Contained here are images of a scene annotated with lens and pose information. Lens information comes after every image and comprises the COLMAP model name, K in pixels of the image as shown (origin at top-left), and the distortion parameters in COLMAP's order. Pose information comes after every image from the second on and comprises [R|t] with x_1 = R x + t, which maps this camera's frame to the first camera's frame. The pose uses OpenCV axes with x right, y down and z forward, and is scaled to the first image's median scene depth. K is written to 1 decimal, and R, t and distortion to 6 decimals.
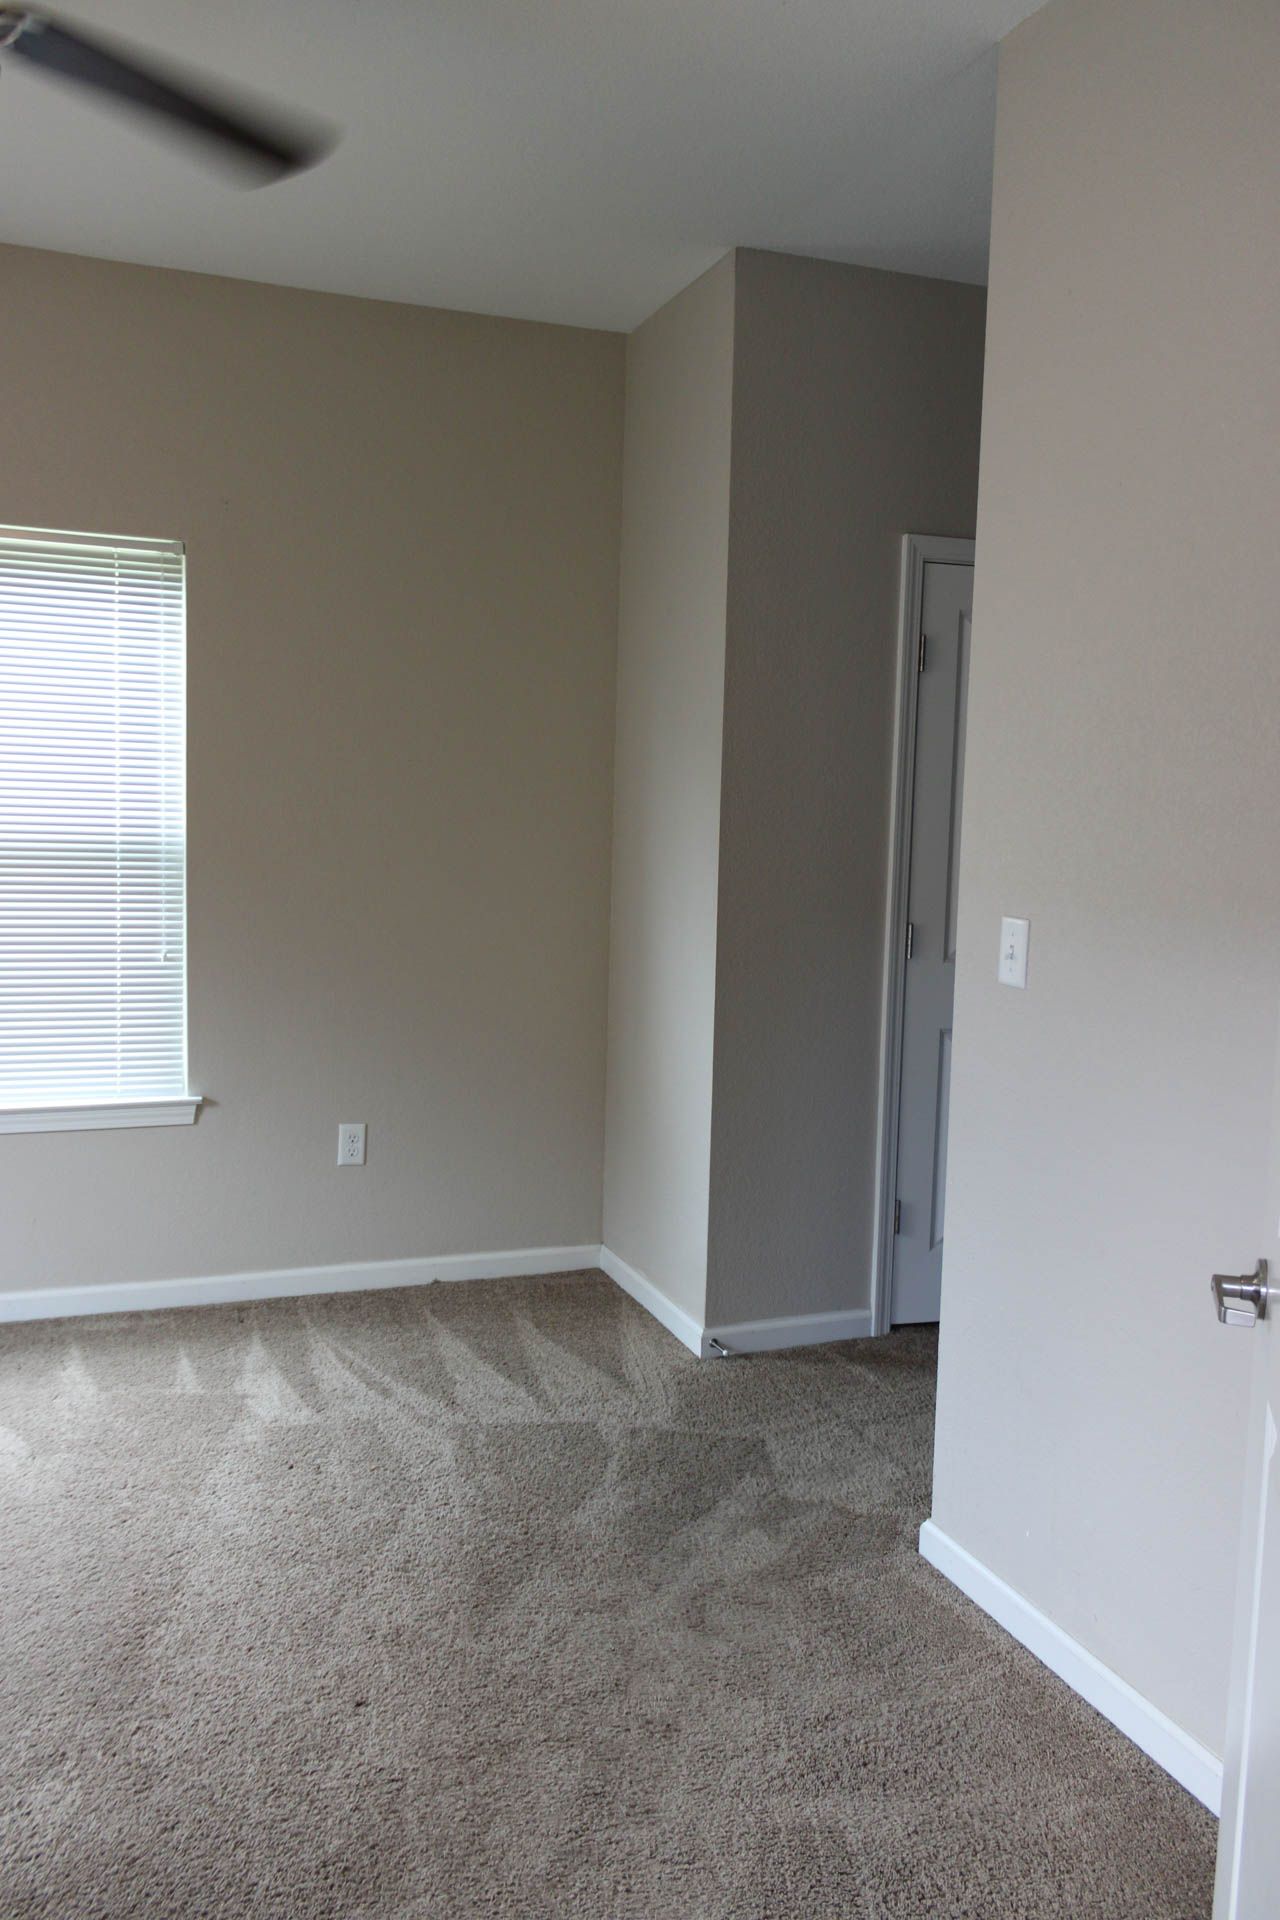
lens RADIAL K [[1575.3, 0, 640.0], [0, 1575.3, 960.0], [0, 0, 1]] dist [0.001795, 0.003779]
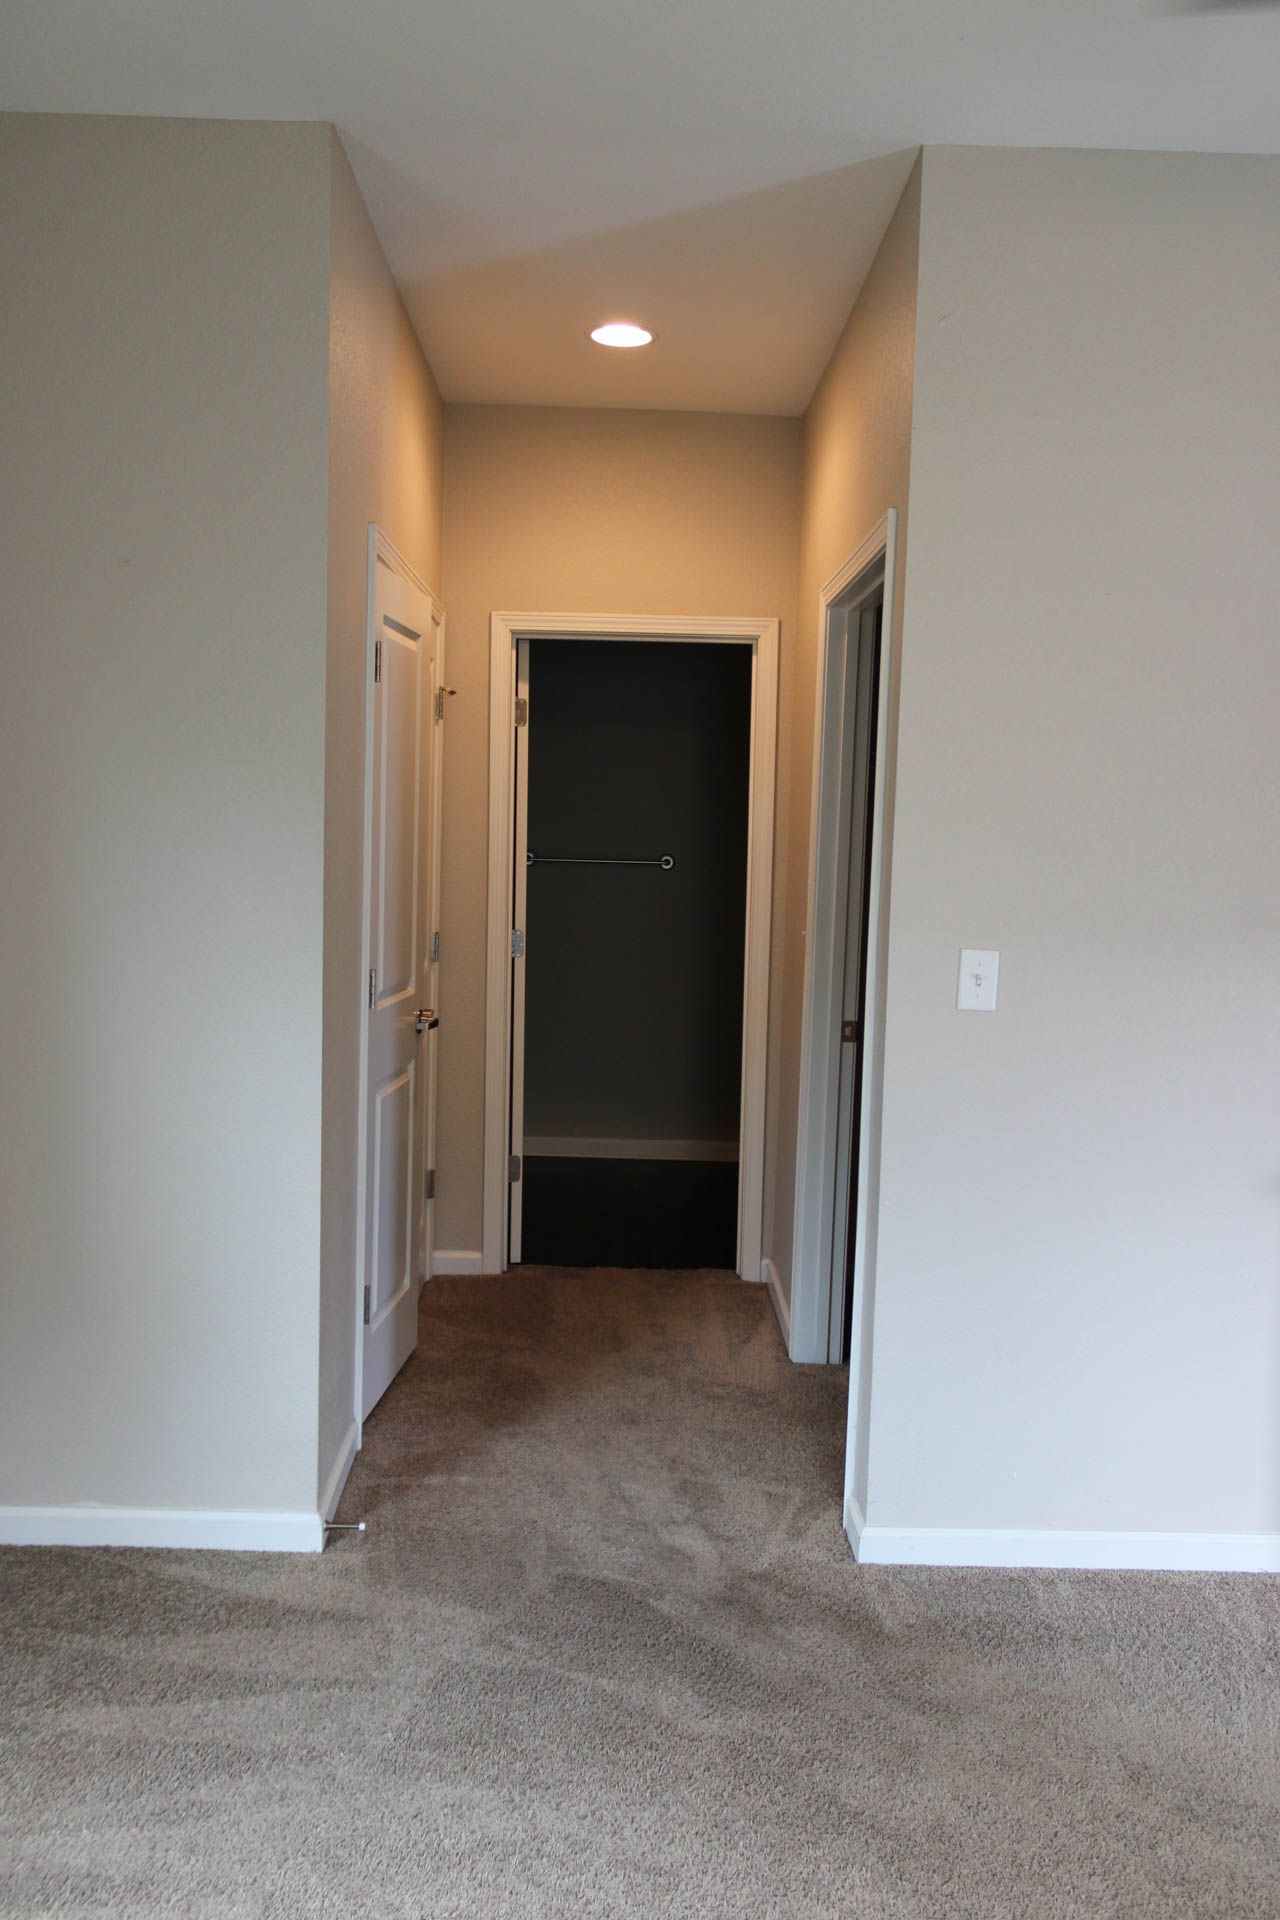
lens RADIAL K [[1575.3, 0, 640.0], [0, 1575.3, 960.0], [0, 0, 1]] dist [0.001795, 0.003779]
pose [[0.330059, -0.098087, 0.938850, -0.764631], [0.079261, 0.993954, 0.075979, -0.105462], [-0.940627, 0.049336, 0.335838, 0.720745]]
